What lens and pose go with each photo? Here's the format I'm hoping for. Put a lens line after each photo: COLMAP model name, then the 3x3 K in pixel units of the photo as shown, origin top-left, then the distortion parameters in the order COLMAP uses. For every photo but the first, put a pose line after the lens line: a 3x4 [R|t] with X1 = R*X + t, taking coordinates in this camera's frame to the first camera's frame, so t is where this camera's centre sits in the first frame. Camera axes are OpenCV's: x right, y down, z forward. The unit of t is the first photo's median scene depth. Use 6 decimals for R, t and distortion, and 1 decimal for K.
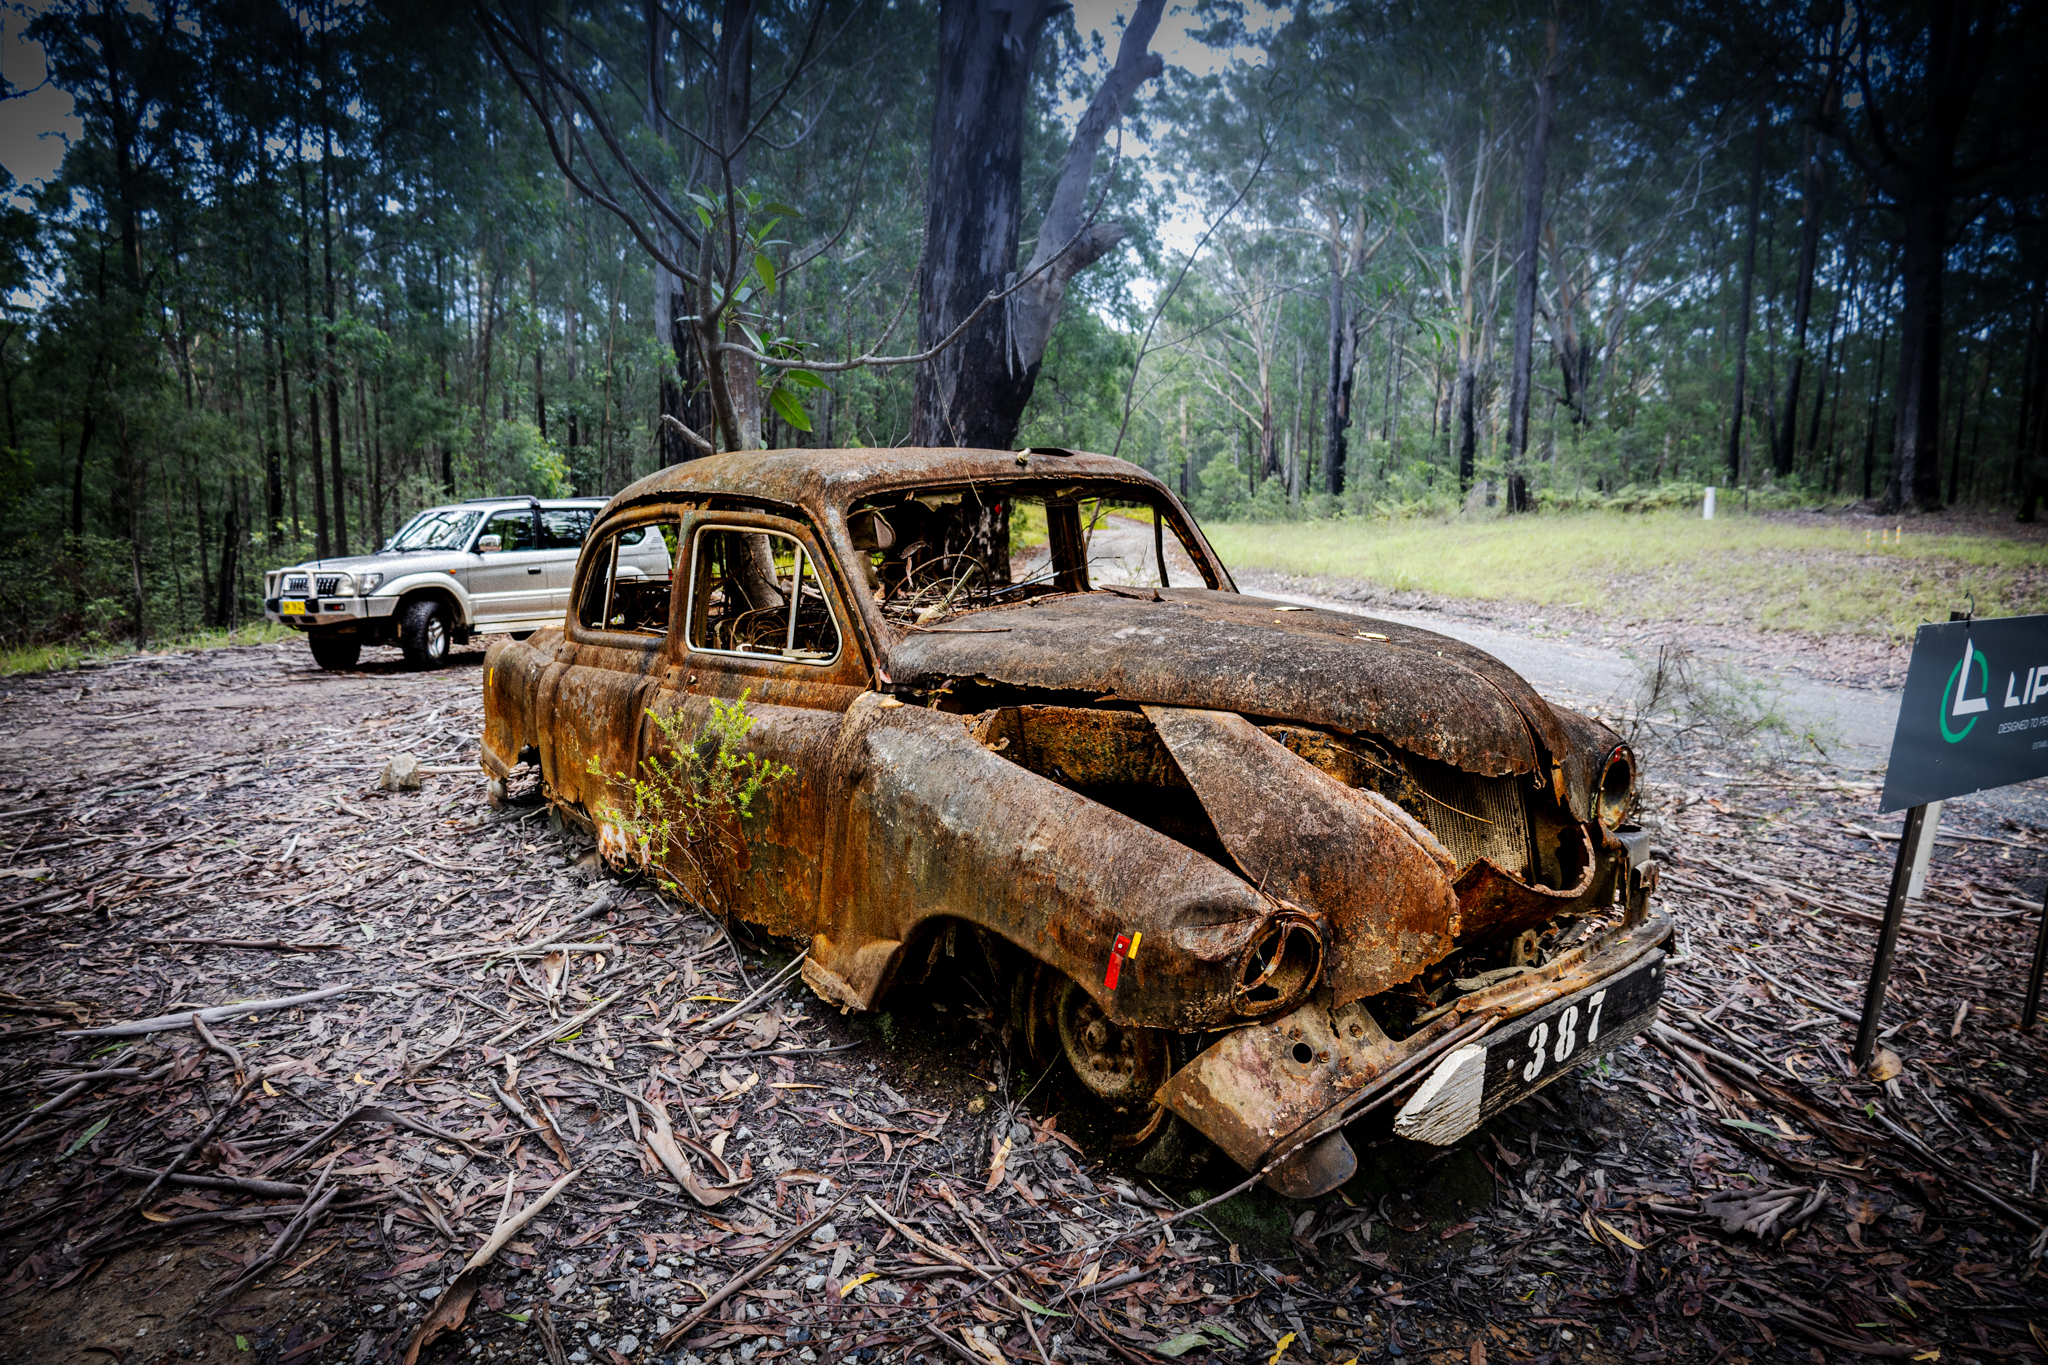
lens RADIAL K [[1323.8, 0, 1027.5], [0, 1323.8, 684.3], [0, 0, 1]] dist [-0.007599, 0.010444]
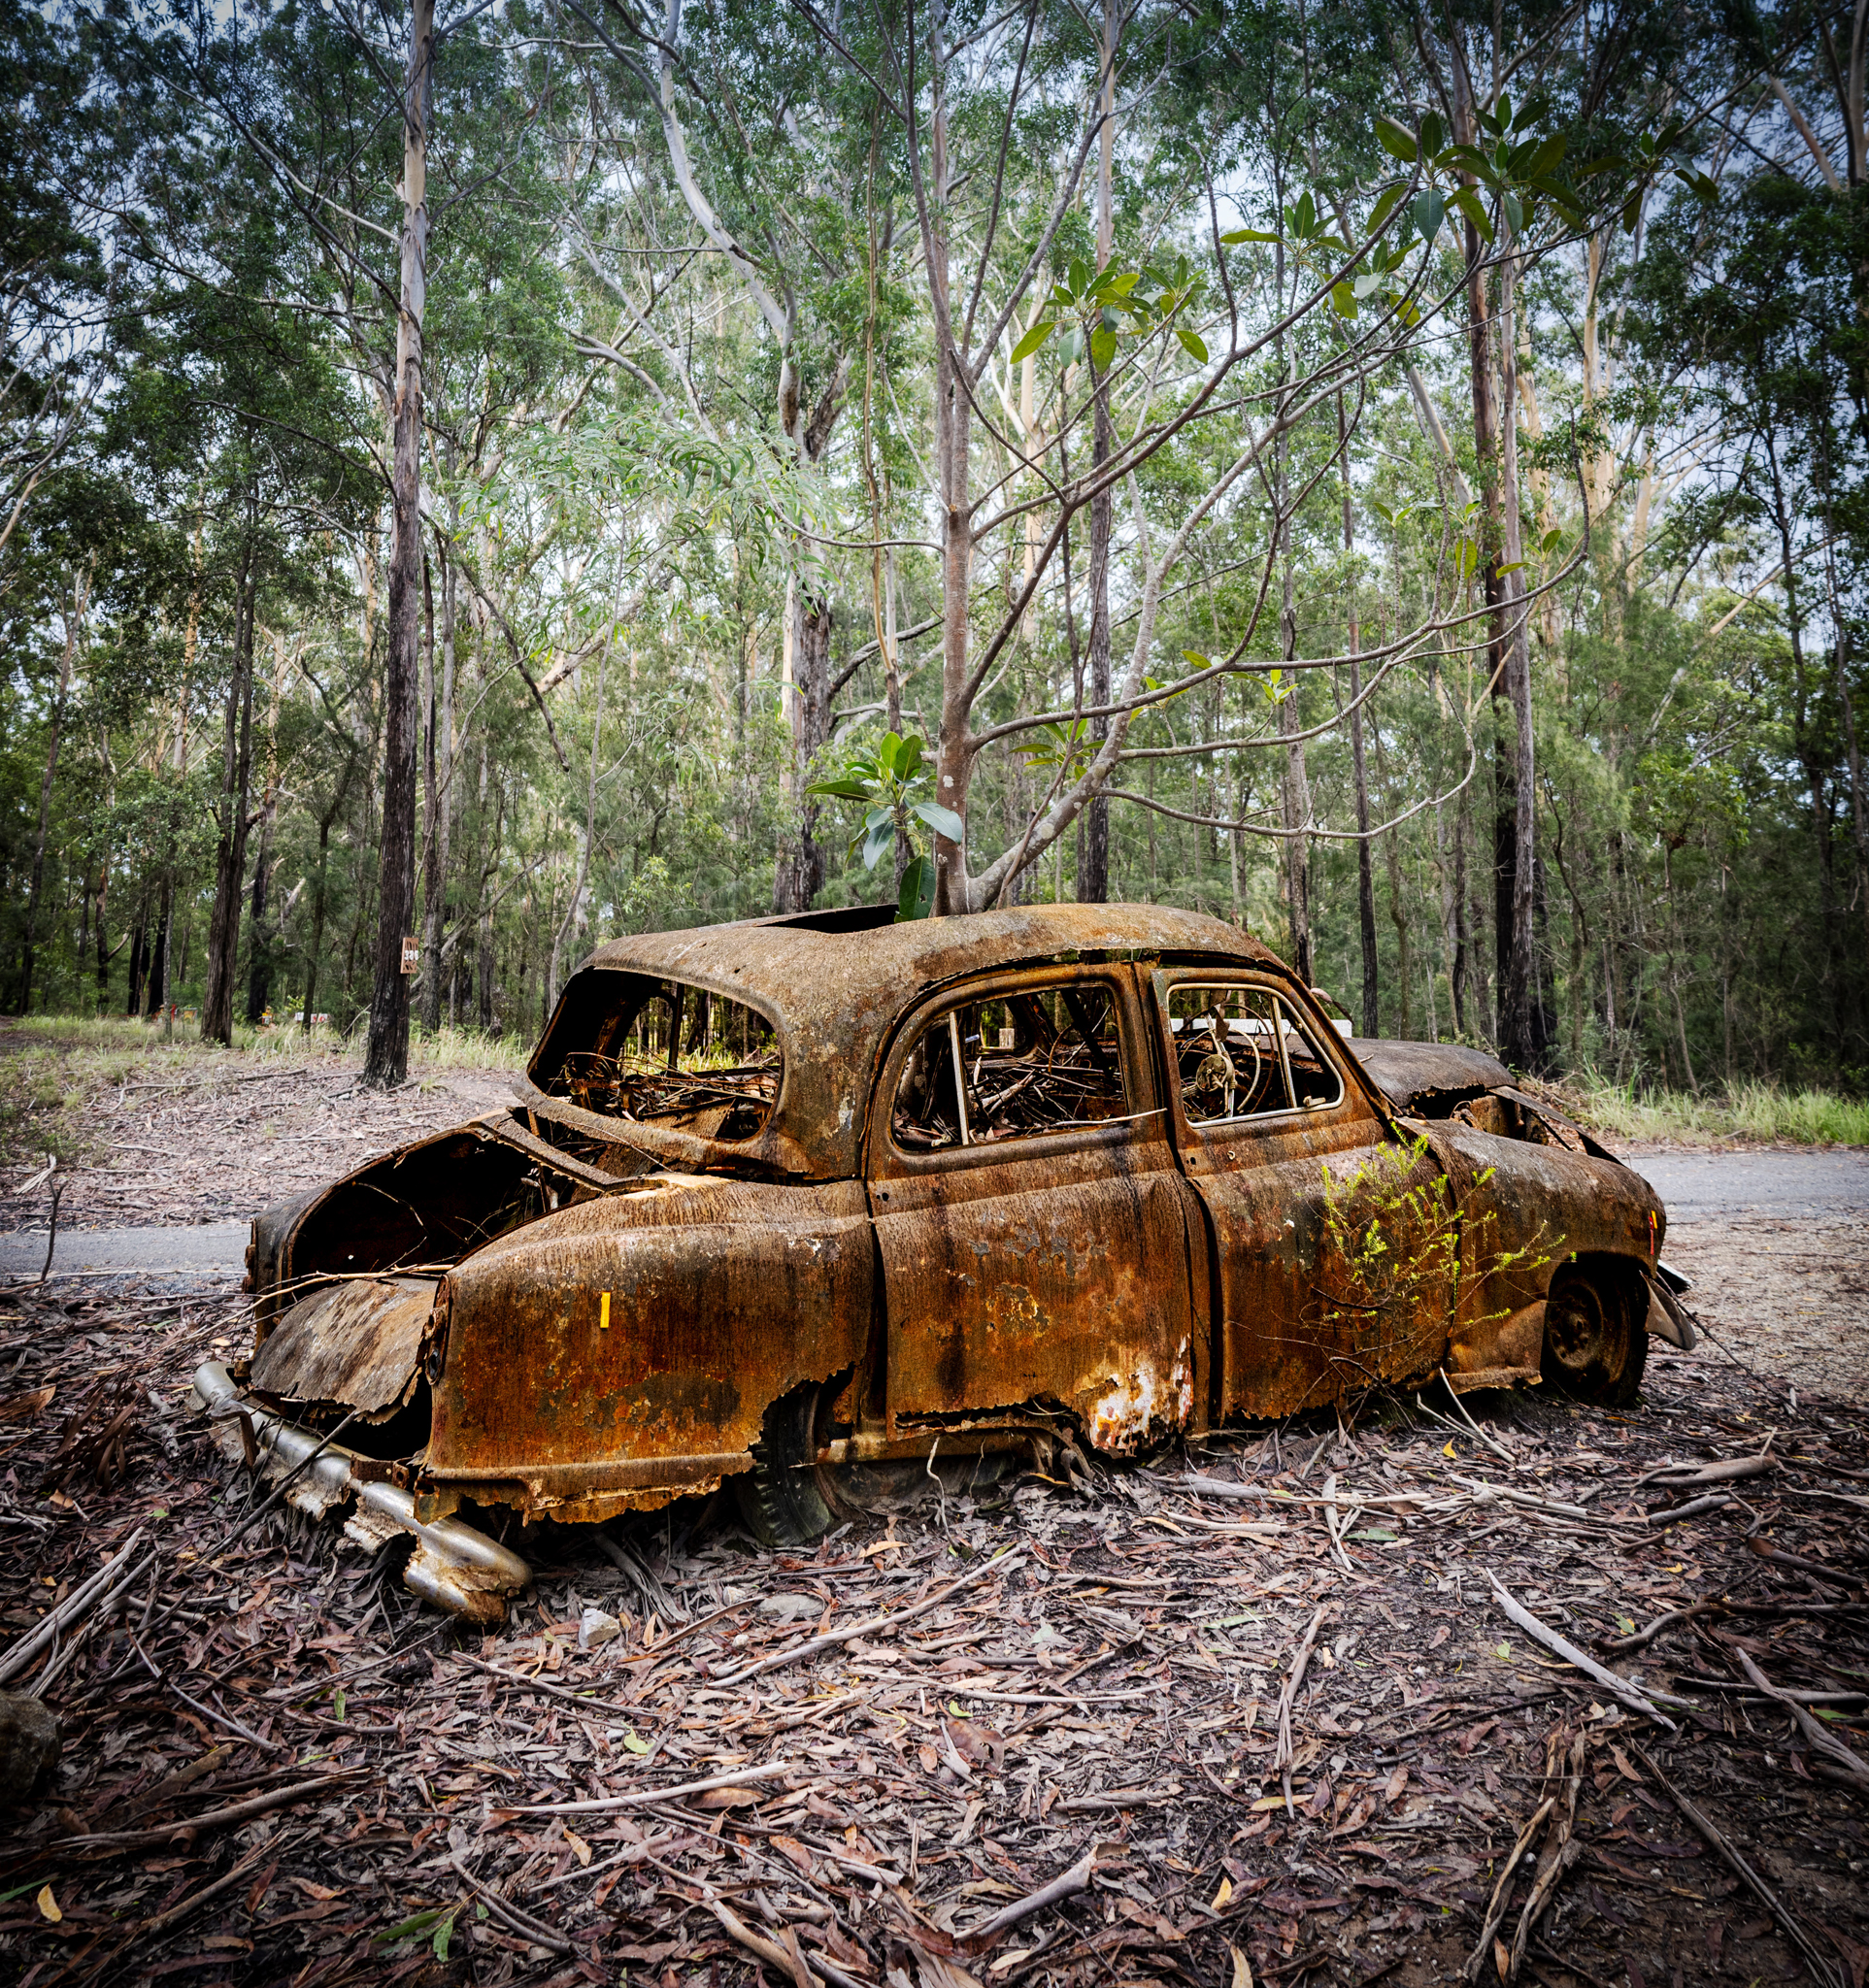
lens RADIAL K [[1799.9, 0, 939.9], [0, 1799.9, 606.1], [0, 0, 1]] dist [0.016227, 0.000000]
pose [[0.124368, 0.183854, 0.975054, -1.995743], [0.161337, 0.965859, -0.202699, -0.190996], [-0.979032, 0.182522, 0.090460, 1.299677]]
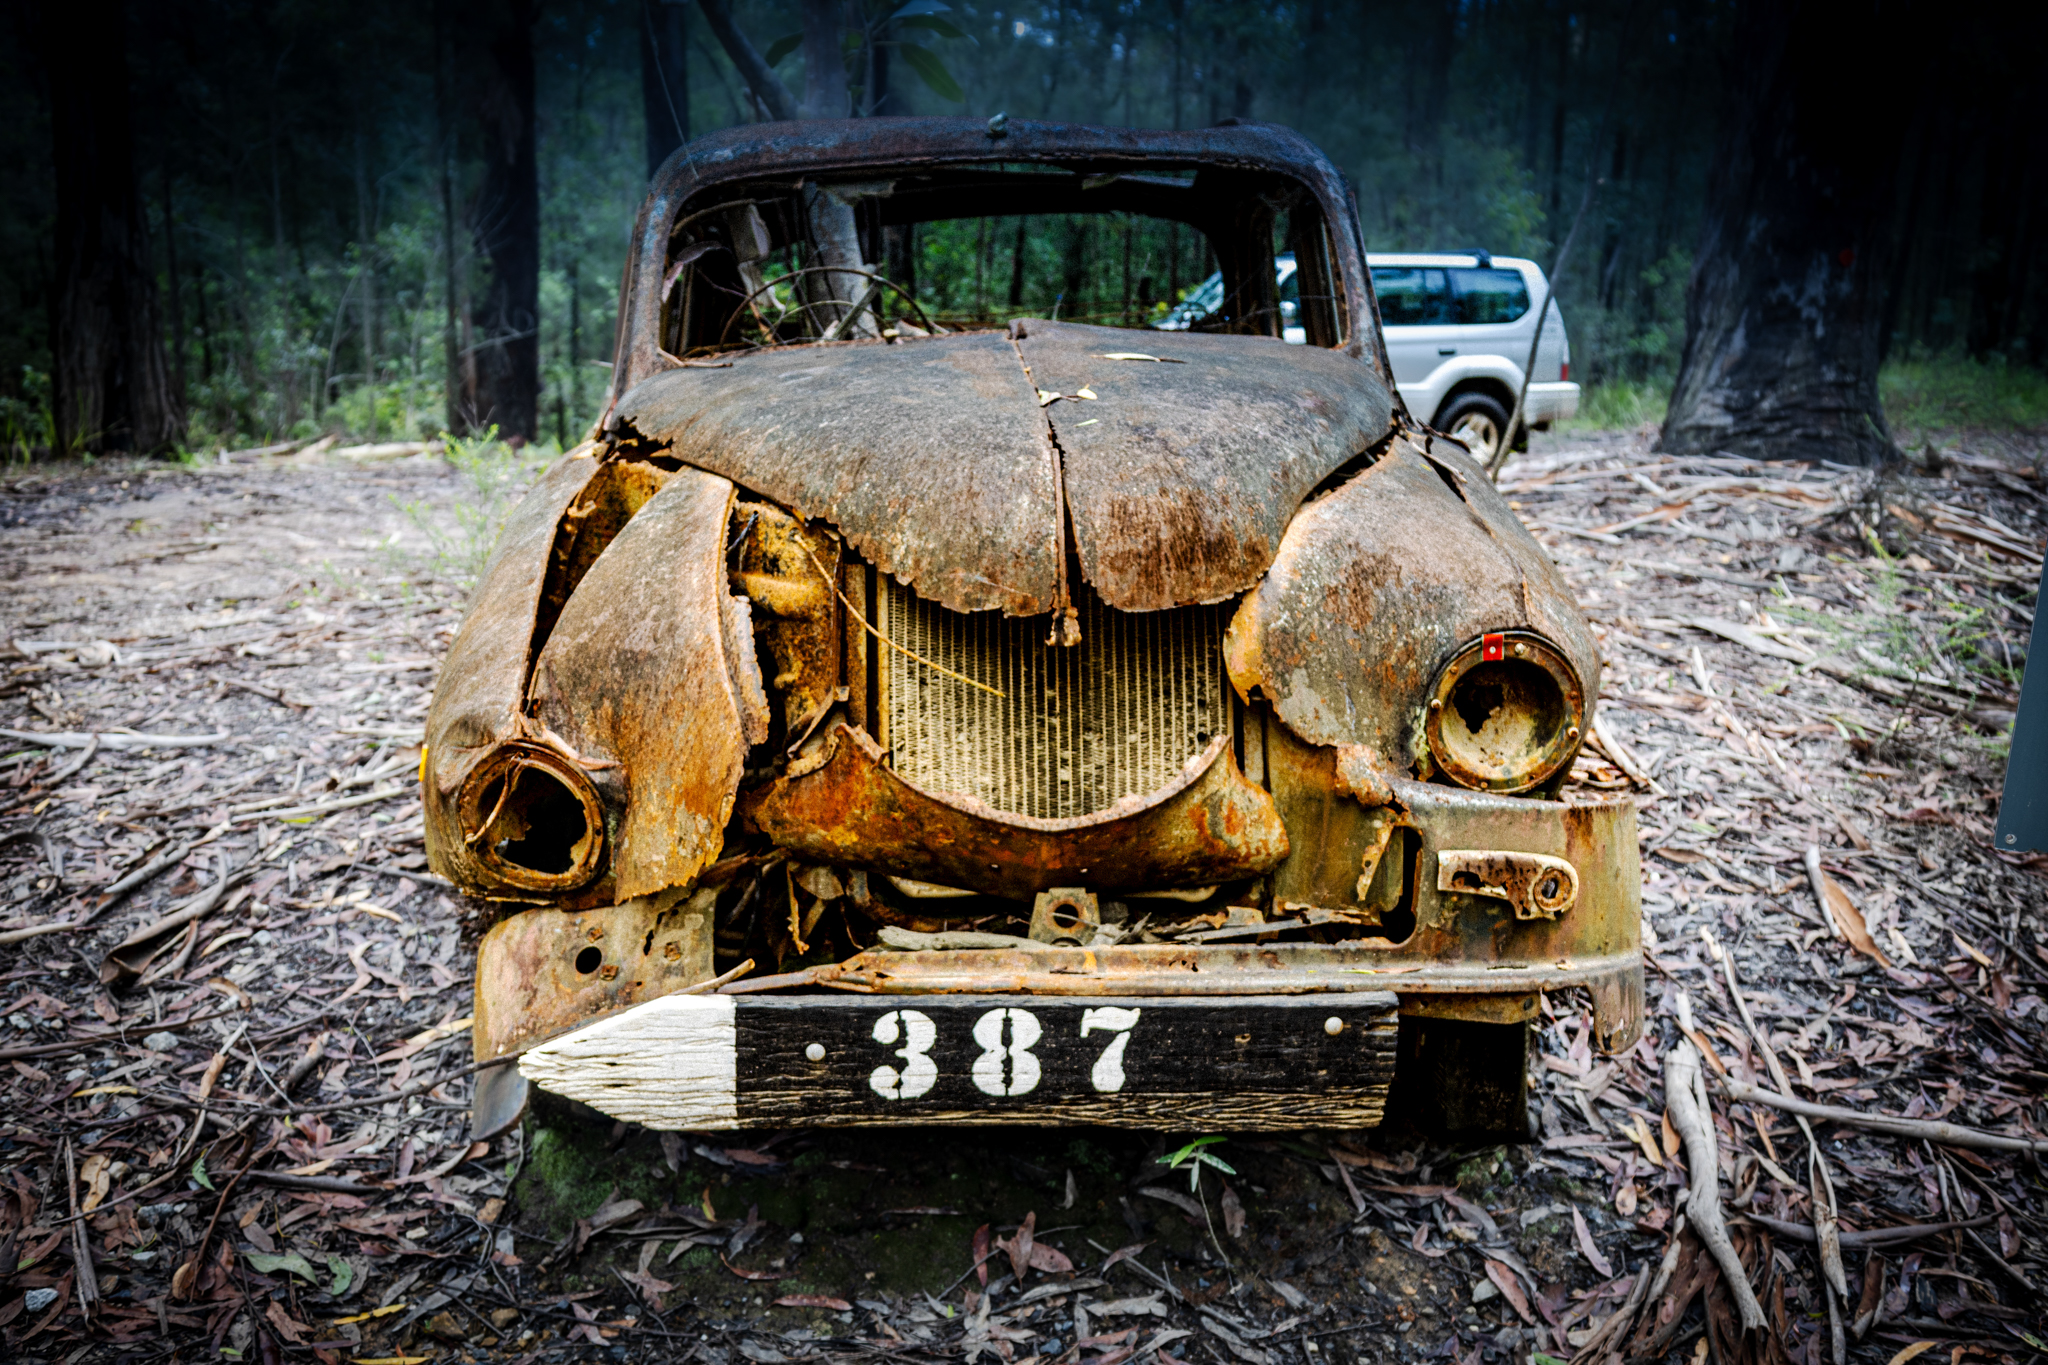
lens RADIAL K [[2049.2, 0, 1030.8], [0, 2049.2, 688.9], [0, 0, 1]] dist [0.007494, 0.000000]
pose [[0.790946, 0.137855, -0.596155, 0.876635], [-0.100931, 0.990338, 0.095097, 0.011367], [0.603505, -0.015046, 0.797218, 0.249568]]
